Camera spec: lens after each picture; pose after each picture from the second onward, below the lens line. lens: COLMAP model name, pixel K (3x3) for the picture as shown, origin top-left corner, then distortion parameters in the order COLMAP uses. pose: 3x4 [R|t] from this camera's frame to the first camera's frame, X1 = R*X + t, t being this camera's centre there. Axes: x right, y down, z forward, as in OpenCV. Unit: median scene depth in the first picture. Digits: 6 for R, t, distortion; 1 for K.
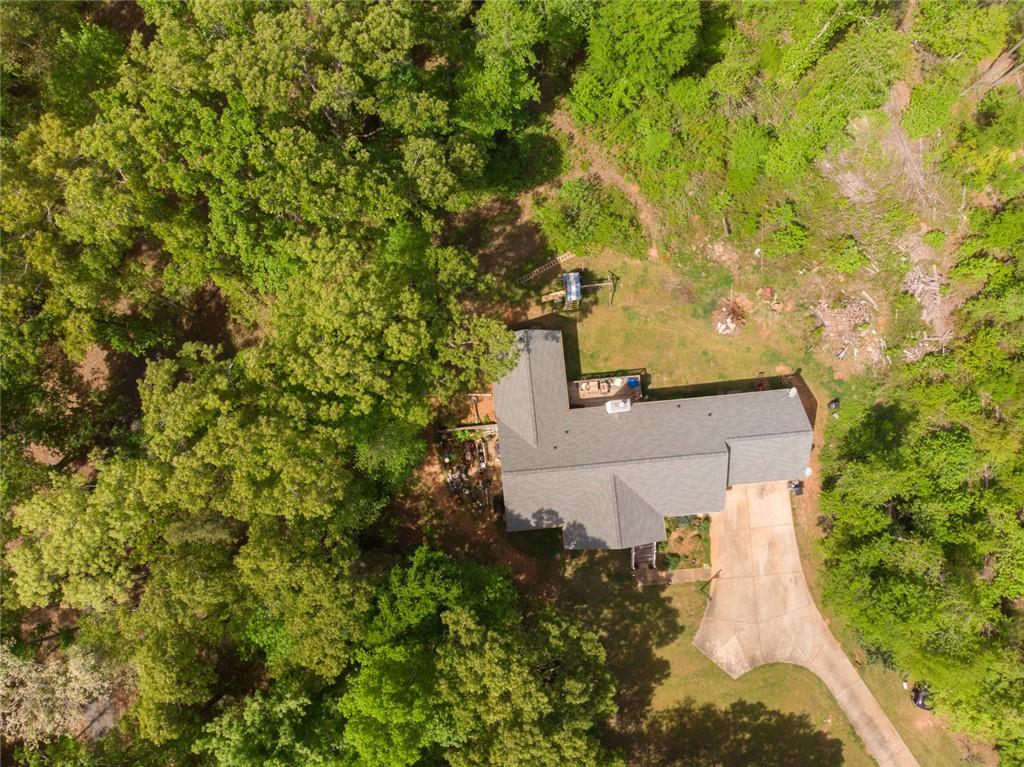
lens RADIAL K [[757.2, 0, 516.2], [0, 757.2, 384.1], [0, 0, 1]] dist [-0.007234, -0.004142]
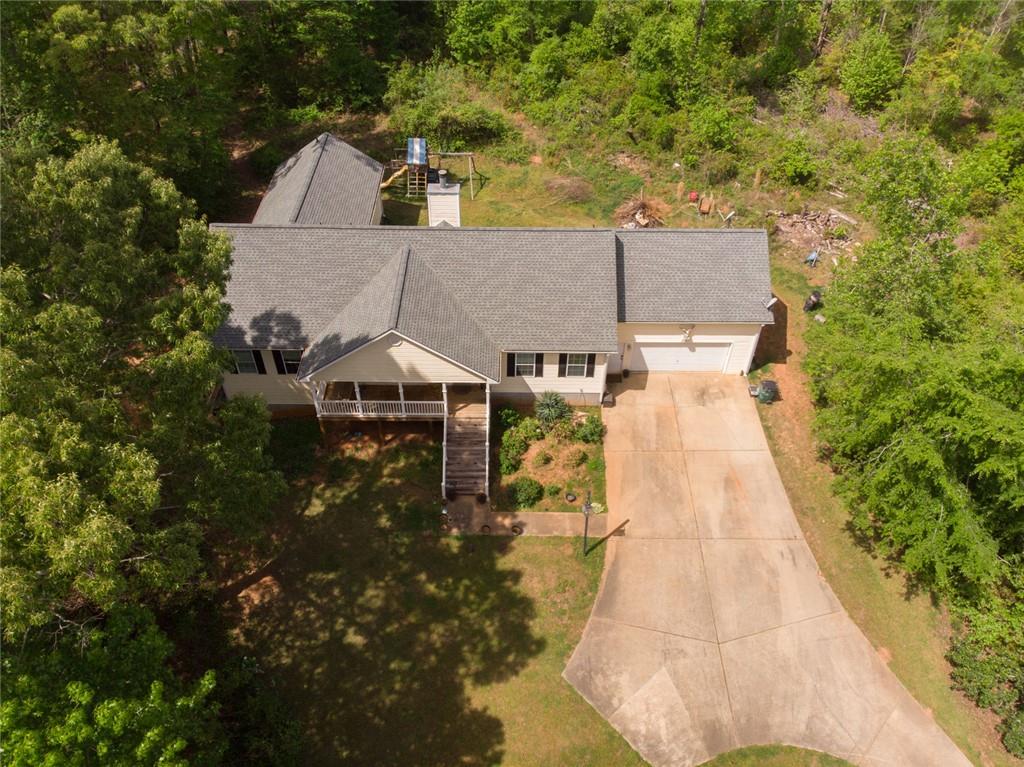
lens RADIAL K [[757.2, 0, 516.2], [0, 757.2, 384.1], [0, 0, 1]] dist [-0.007234, -0.004142]
pose [[0.995879, 0.068349, -0.059610, 0.222156], [-0.090687, 0.744253, -0.661713, 0.499181], [-0.000863, 0.664392, 0.747384, 0.586463]]
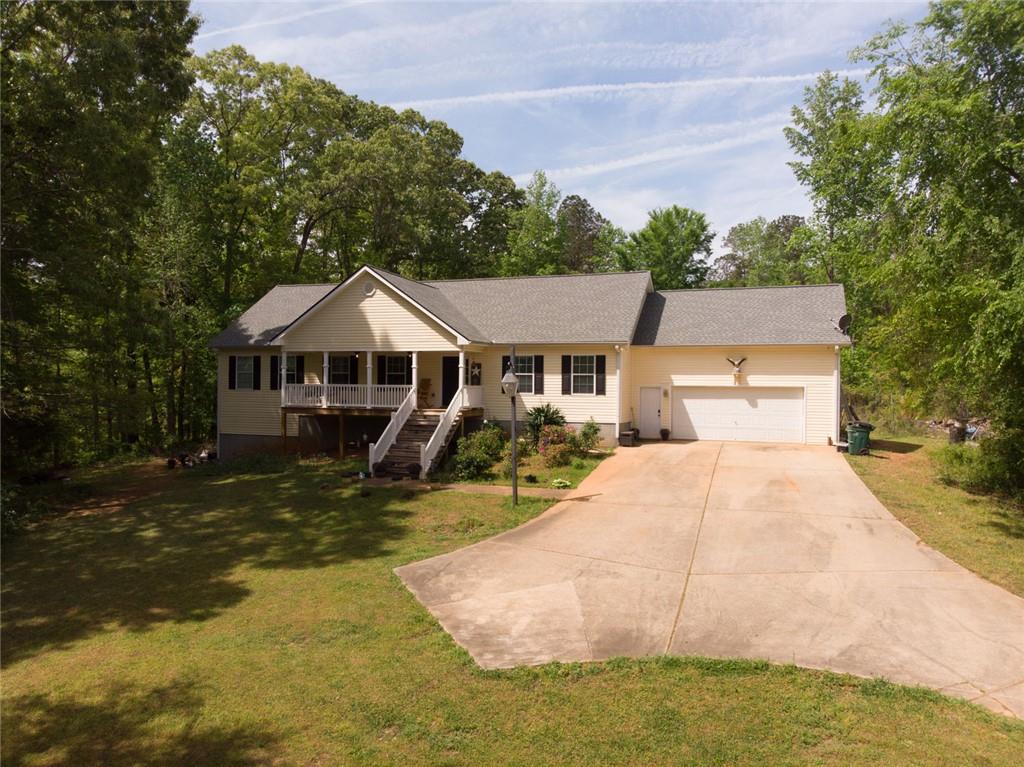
lens RADIAL K [[757.2, 0, 516.2], [0, 757.2, 384.1], [0, 0, 1]] dist [-0.007234, -0.004142]
pose [[0.910532, 0.004463, -0.413413, 0.365173], [-0.412215, 0.086649, -0.906957, 0.534737], [0.031774, 0.996229, 0.080736, 0.923986]]
